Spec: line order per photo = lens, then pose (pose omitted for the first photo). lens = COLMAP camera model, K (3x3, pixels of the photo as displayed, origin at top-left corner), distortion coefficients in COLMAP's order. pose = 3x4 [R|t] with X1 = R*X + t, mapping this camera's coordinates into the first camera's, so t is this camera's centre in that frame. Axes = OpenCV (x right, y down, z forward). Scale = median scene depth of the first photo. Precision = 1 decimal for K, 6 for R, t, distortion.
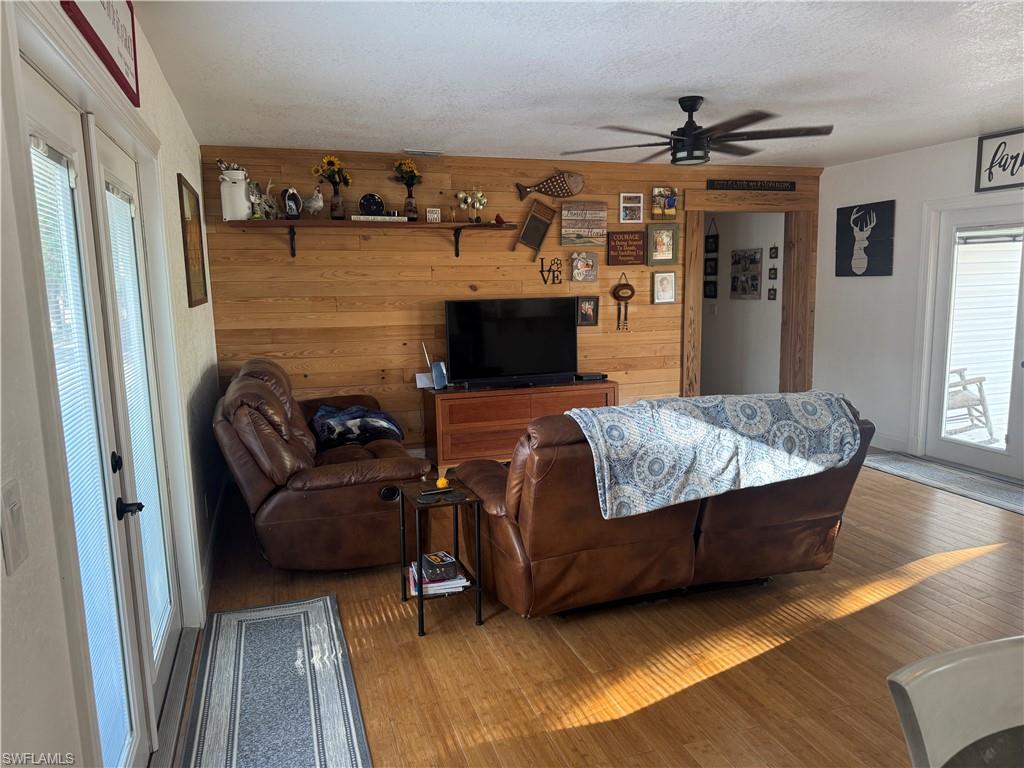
lens RADIAL K [[728.1, 0, 512.0], [0, 728.1, 384.0], [0, 0, 1]] dist [0.040455, -0.062228]
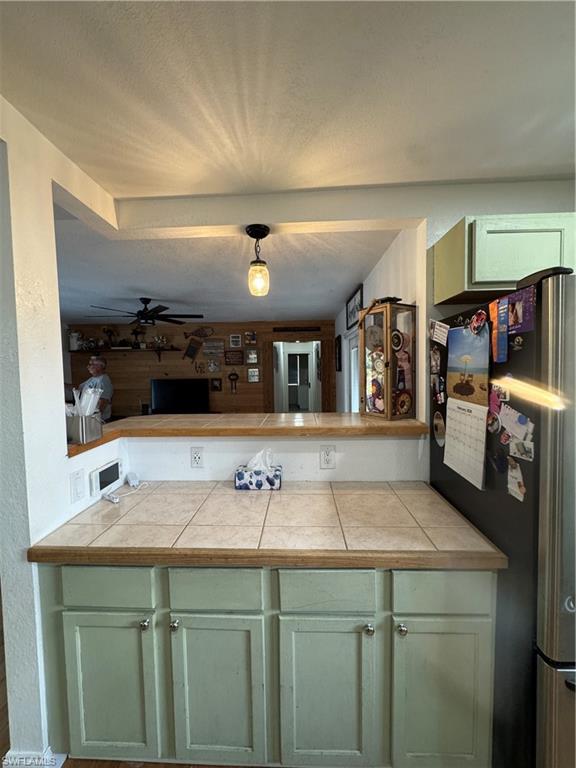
lens RADIAL K [[310.3, 0, 288.0], [0, 310.3, 384.0], [0, 0, 1]] dist [-0.002732, 0.000006]
pose [[0.935552, 0.023009, -0.352438, 0.671407], [-0.054964, 0.995203, -0.080930, -0.035216], [0.348886, 0.095086, 0.932329, 0.158170]]
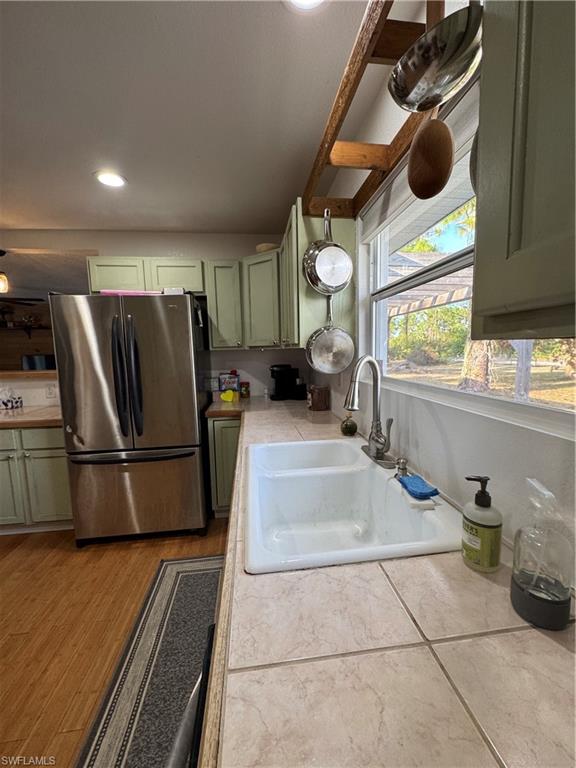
lens RADIAL K [[310.3, 0, 288.0], [0, 310.3, 384.0], [0, 0, 1]] dist [-0.002732, 0.000006]
pose [[0.979702, 0.024422, -0.198967, 1.052985], [-0.030741, 0.999114, -0.028728, -0.002422], [0.198089, 0.034261, 0.979585, 0.047943]]
